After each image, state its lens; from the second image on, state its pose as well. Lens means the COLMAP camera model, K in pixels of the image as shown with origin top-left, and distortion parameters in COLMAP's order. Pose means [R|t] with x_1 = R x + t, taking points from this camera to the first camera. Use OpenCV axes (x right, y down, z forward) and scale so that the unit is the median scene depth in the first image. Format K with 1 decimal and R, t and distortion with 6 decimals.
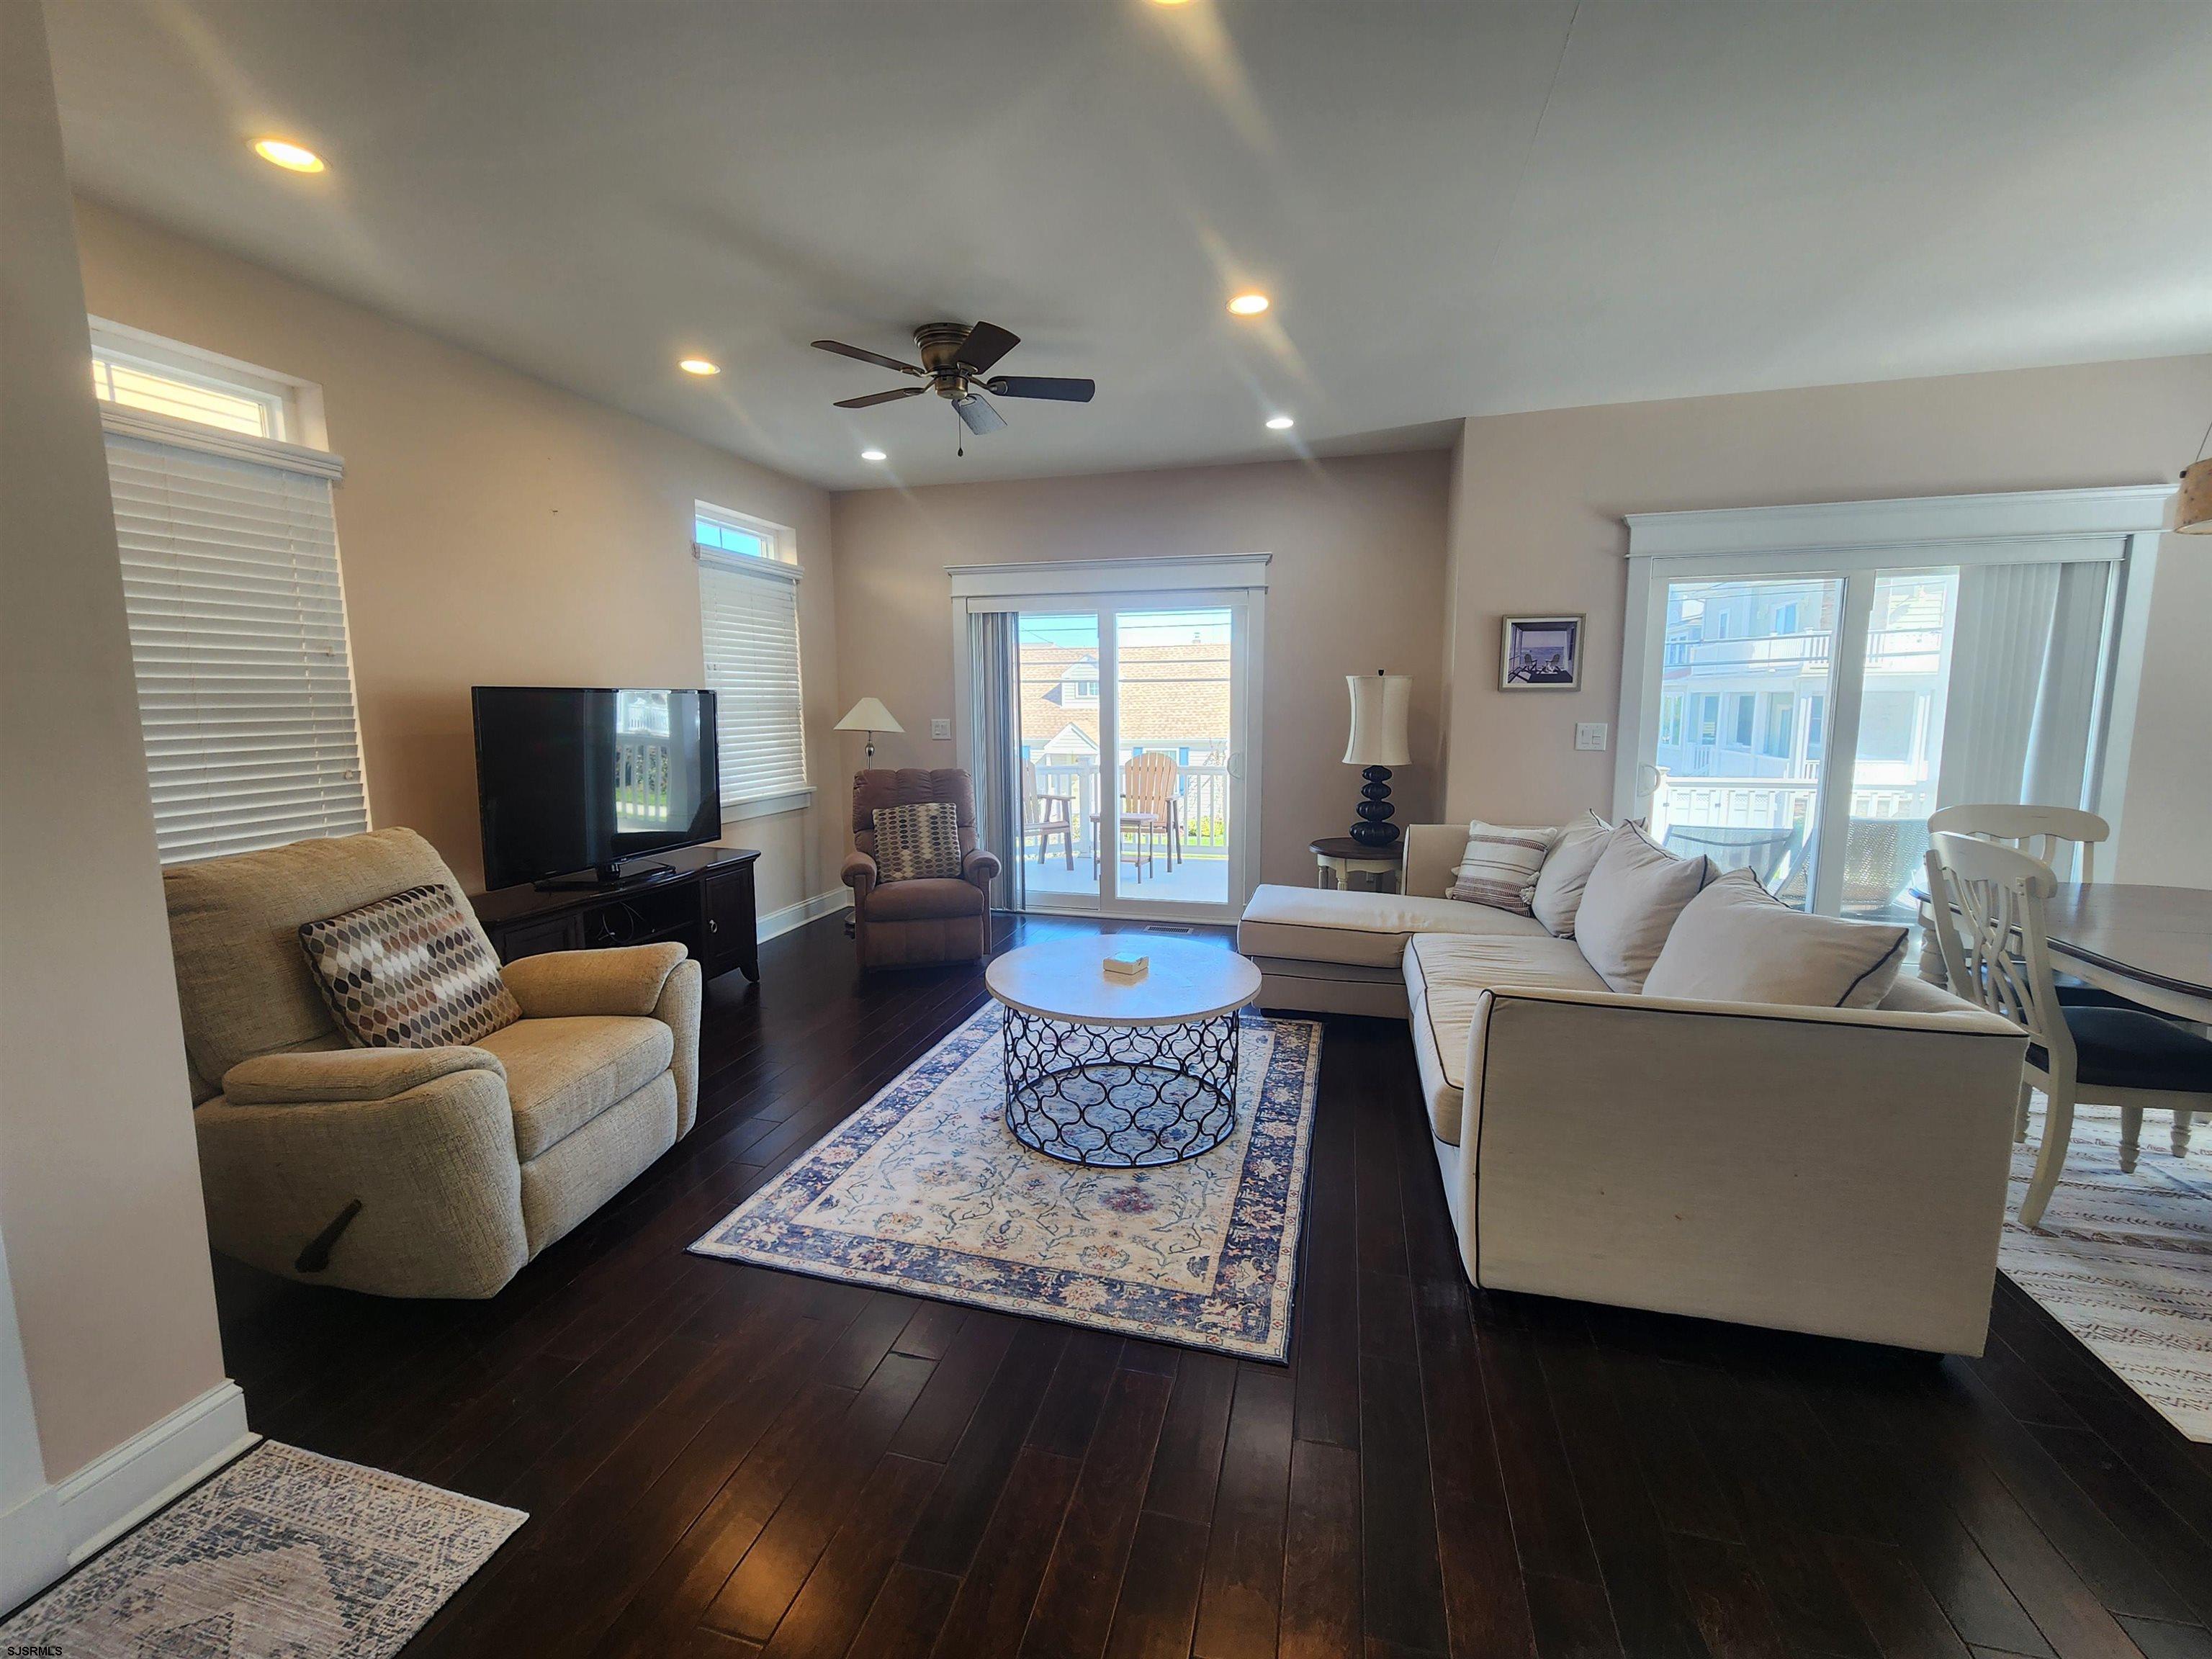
lens RADIAL K [[904.8, 0, 1102.2], [0, 904.8, 818.9], [0, 0, 1]] dist [-0.002794, -0.000092]
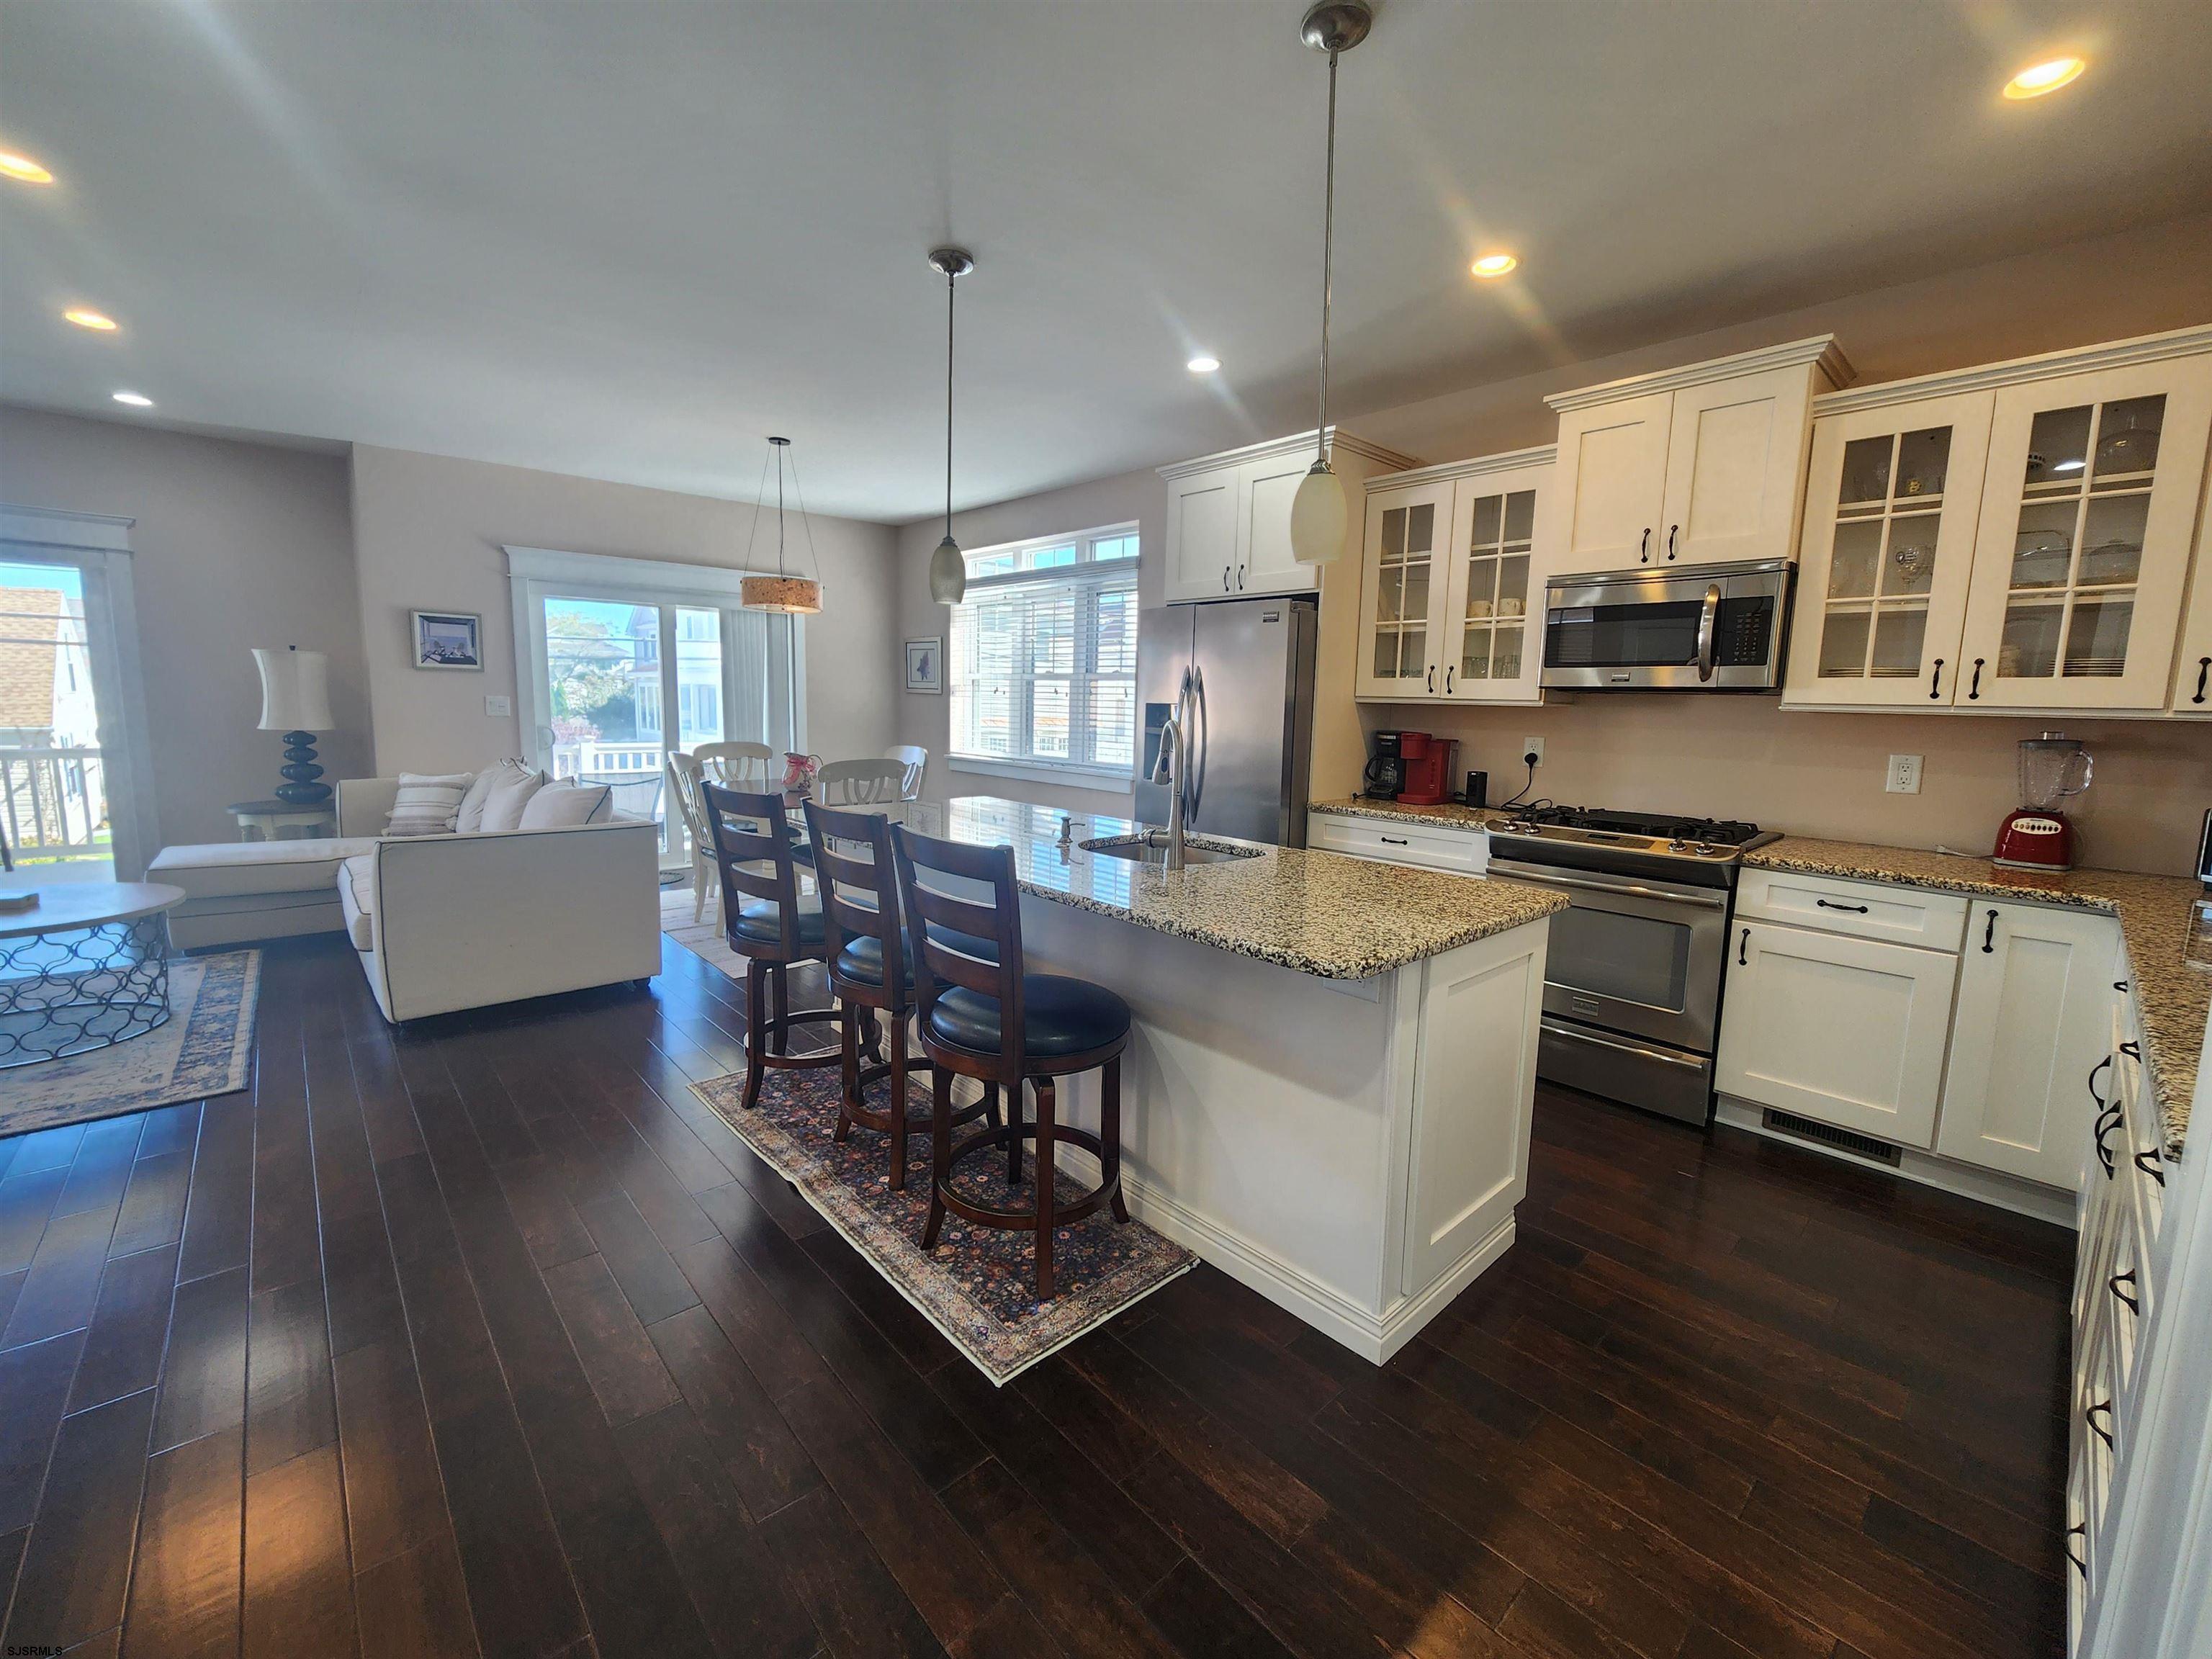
lens RADIAL K [[904.8, 0, 1114.2], [0, 904.8, 823.0], [0, 0, 1]] dist [-0.002794, -0.000092]
pose [[0.535006, -0.091382, 0.839892, -0.133053], [0.080296, 0.995133, 0.057124, 0.091460], [-0.841024, 0.036878, 0.539739, -0.571205]]
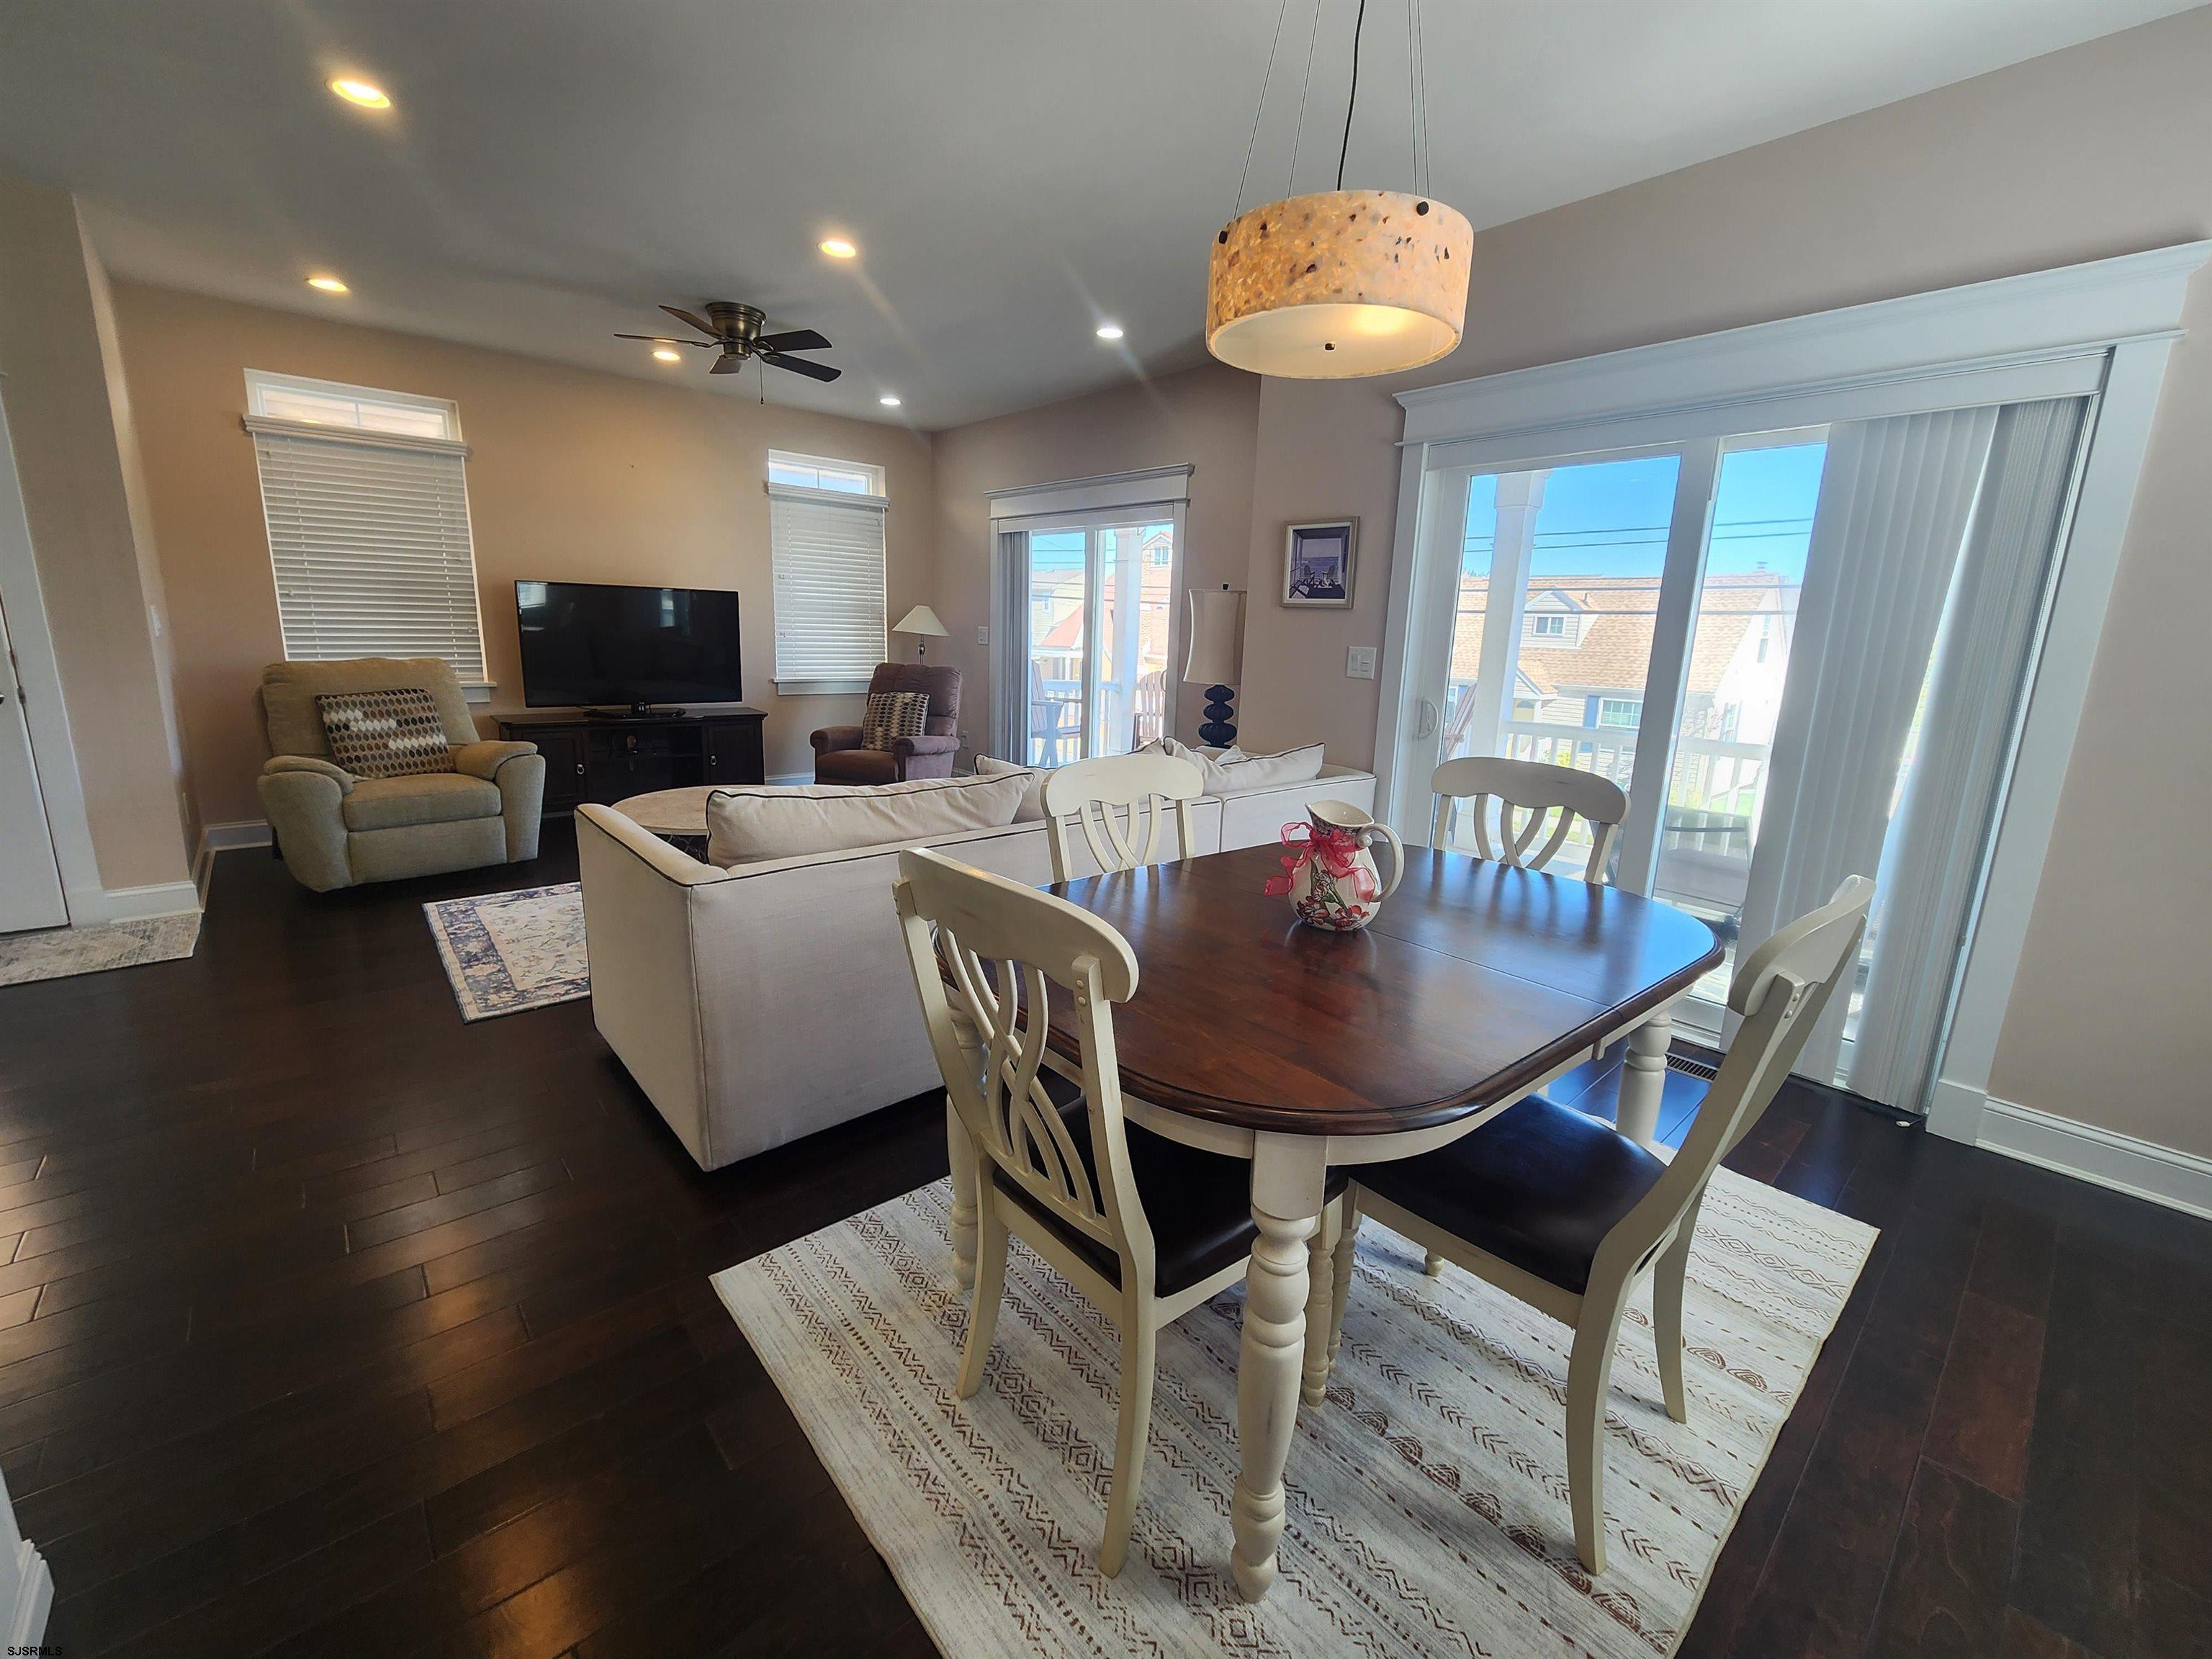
lens RADIAL K [[904.8, 0, 1109.0], [0, 904.8, 819.9], [0, 0, 1]] dist [-0.002794, -0.000092]
pose [[0.831769, 0.150417, -0.534355, 0.957604], [-0.111806, 0.988257, 0.104151, -0.006932], [0.543746, -0.026885, 0.838819, 0.165923]]
